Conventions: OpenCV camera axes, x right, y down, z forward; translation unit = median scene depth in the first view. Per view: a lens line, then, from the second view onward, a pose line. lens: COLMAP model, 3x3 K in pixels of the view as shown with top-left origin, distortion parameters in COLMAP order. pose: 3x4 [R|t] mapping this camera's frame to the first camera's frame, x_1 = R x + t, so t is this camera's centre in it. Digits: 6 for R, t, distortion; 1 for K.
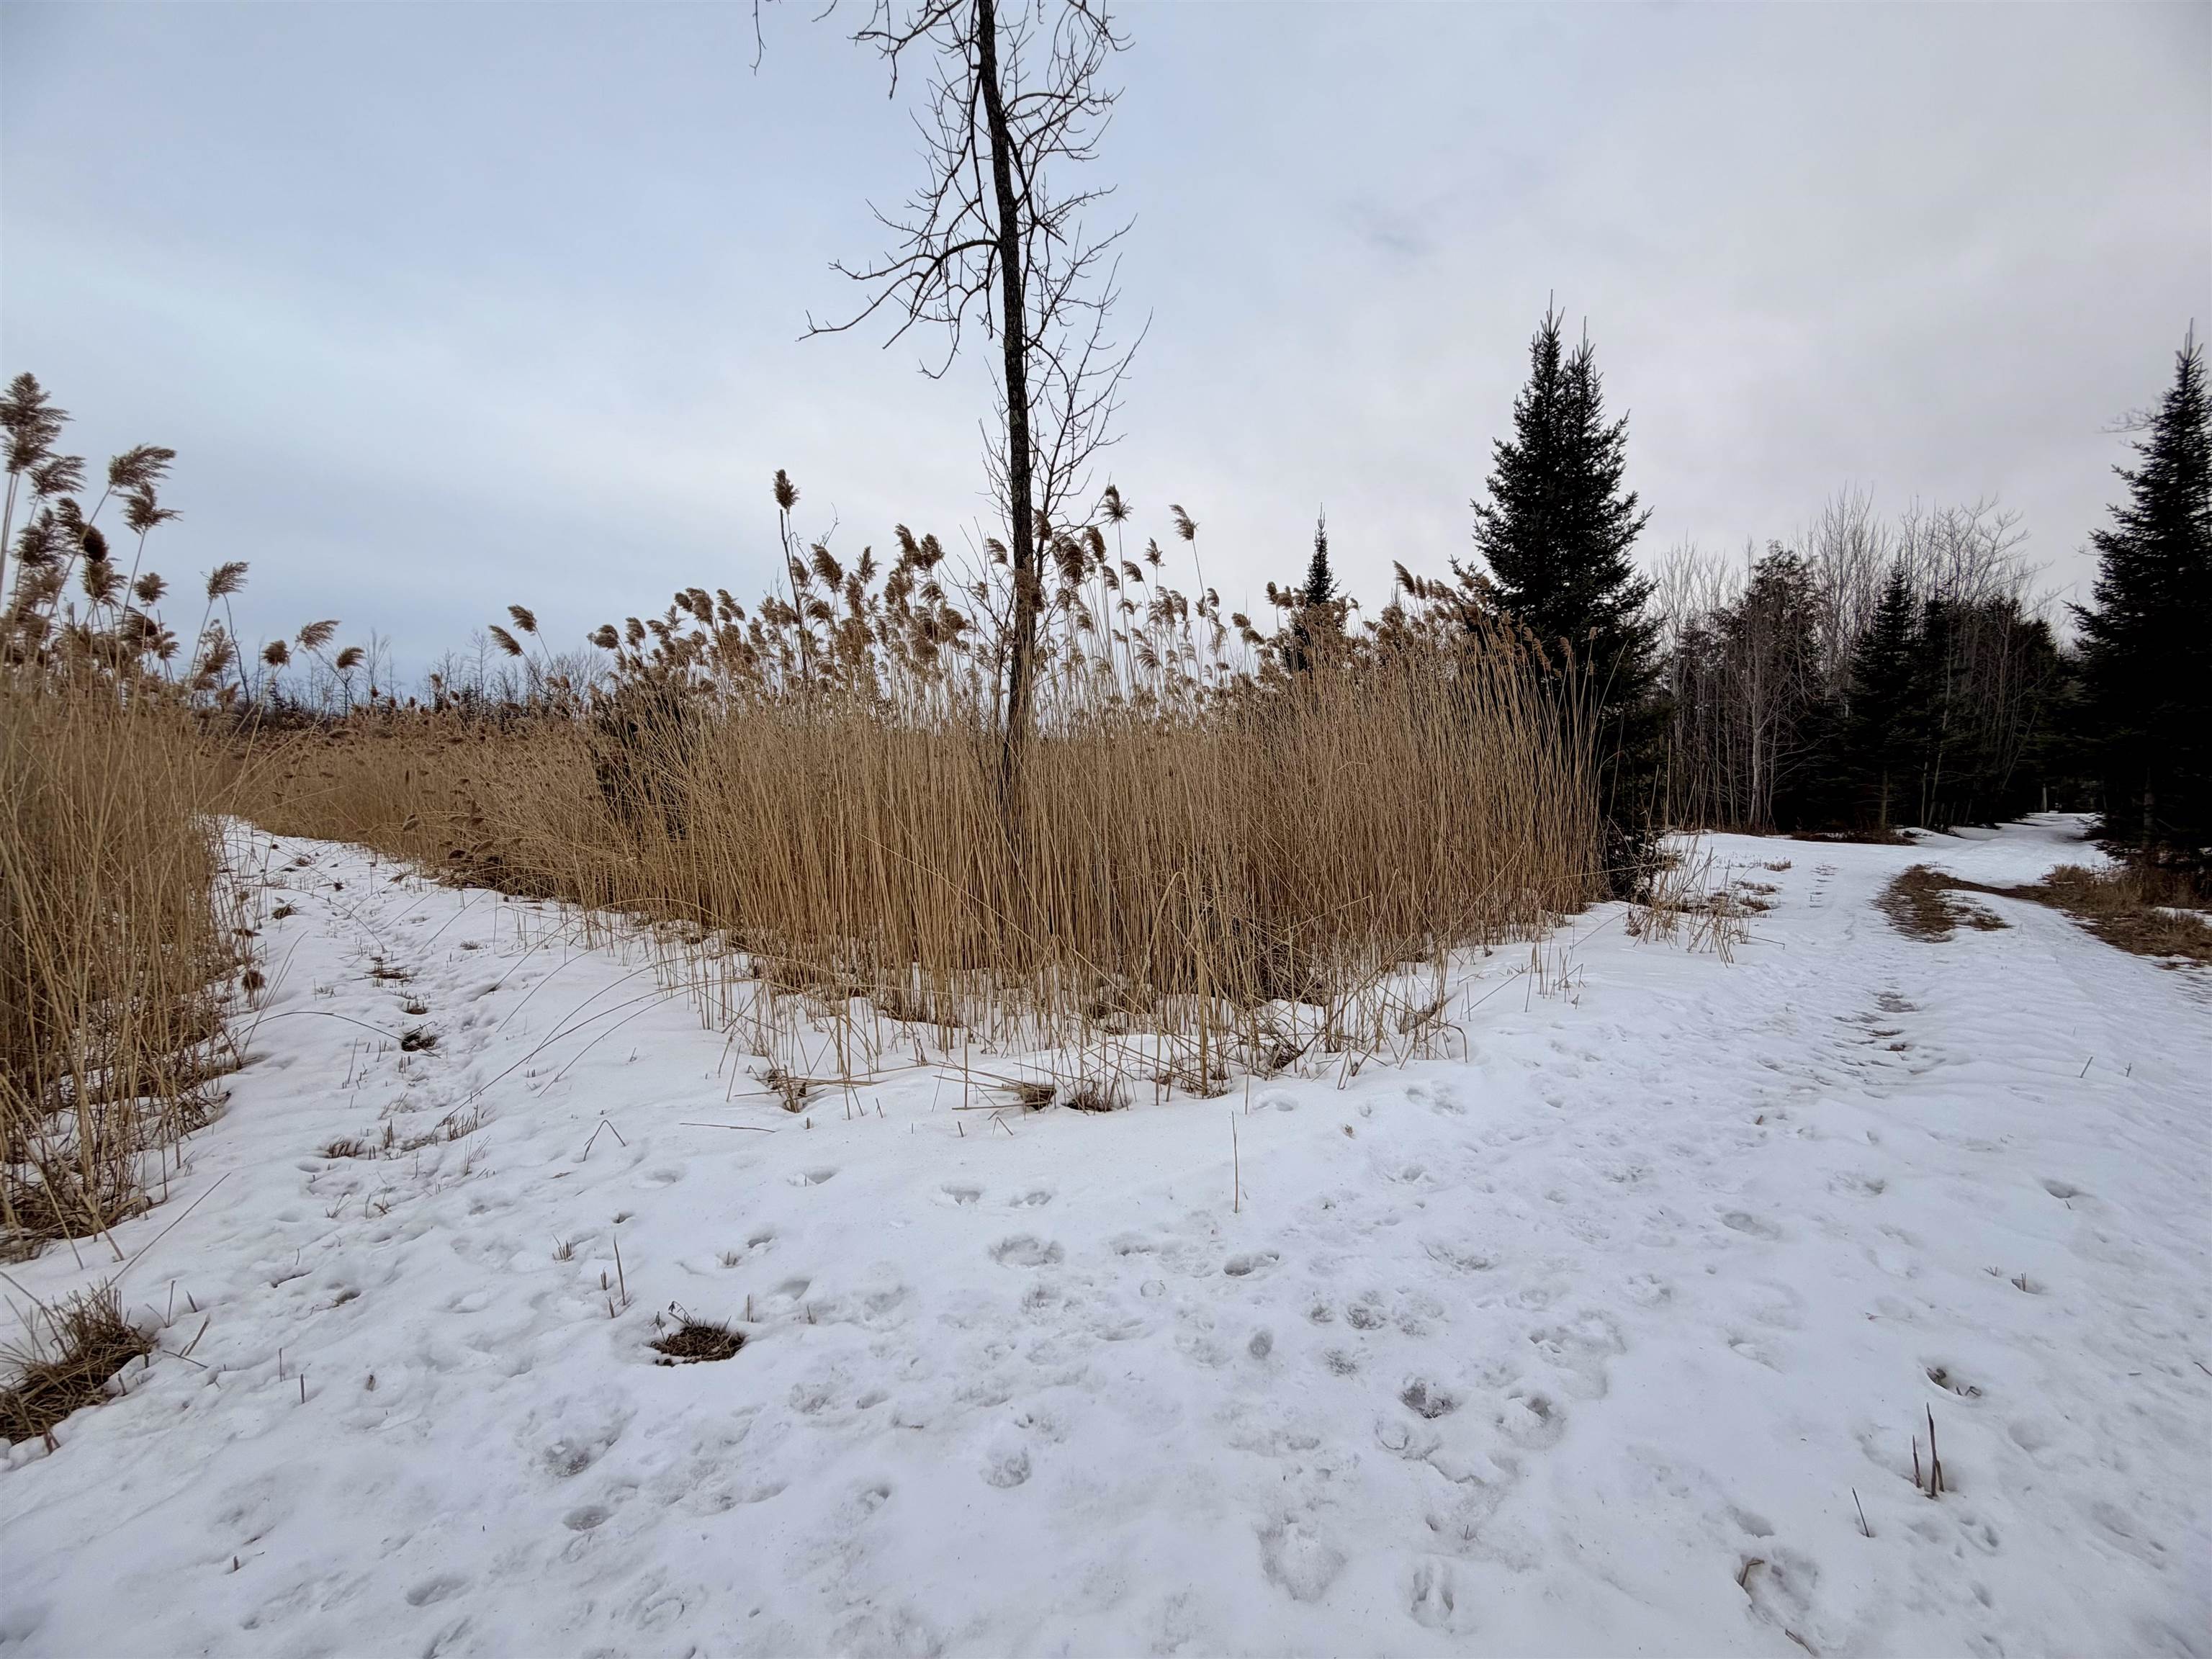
lens RADIAL K [[886.9, 0, 1102.4], [0, 886.9, 834.2], [0, 0, 1]] dist [-0.002162, 0.000137]
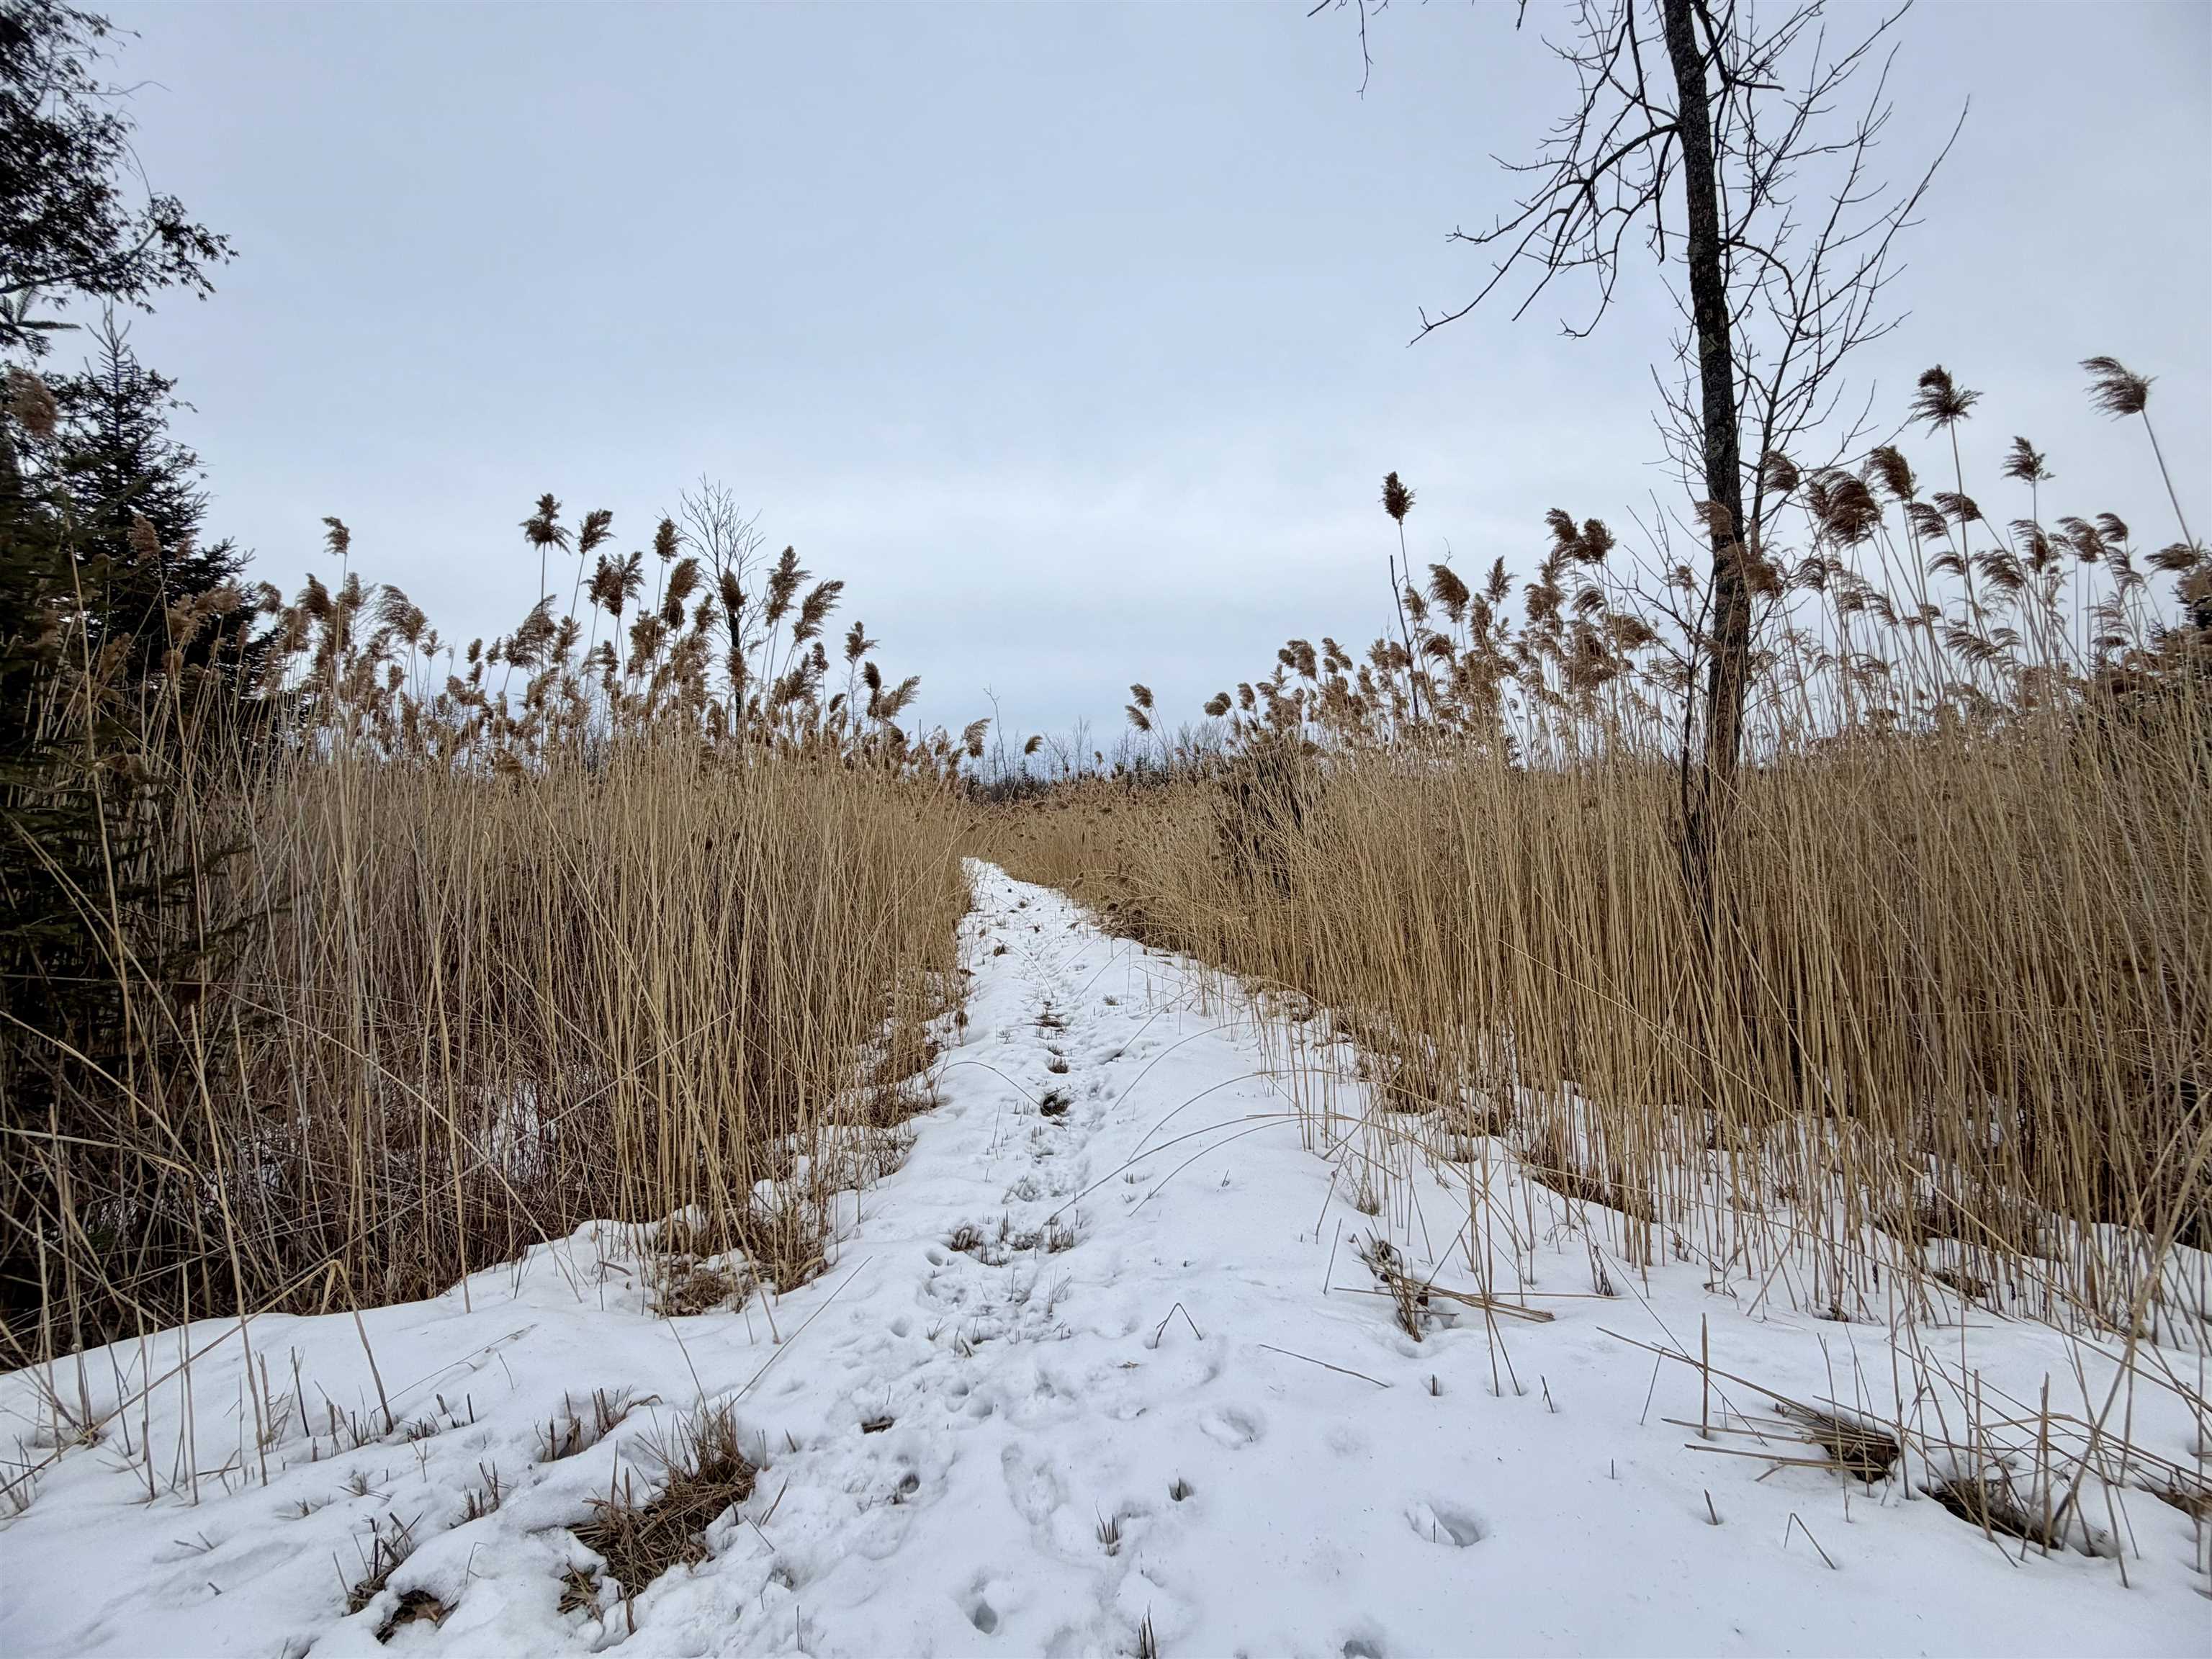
lens RADIAL K [[886.9, 0, 1100.1], [0, 886.9, 832.6], [0, 0, 1]] dist [-0.002162, 0.000137]
pose [[0.786135, -0.020610, -0.617711, -0.060326], [-0.011244, 0.998802, -0.047634, -0.035358], [0.617952, 0.044393, 0.784962, 0.164919]]
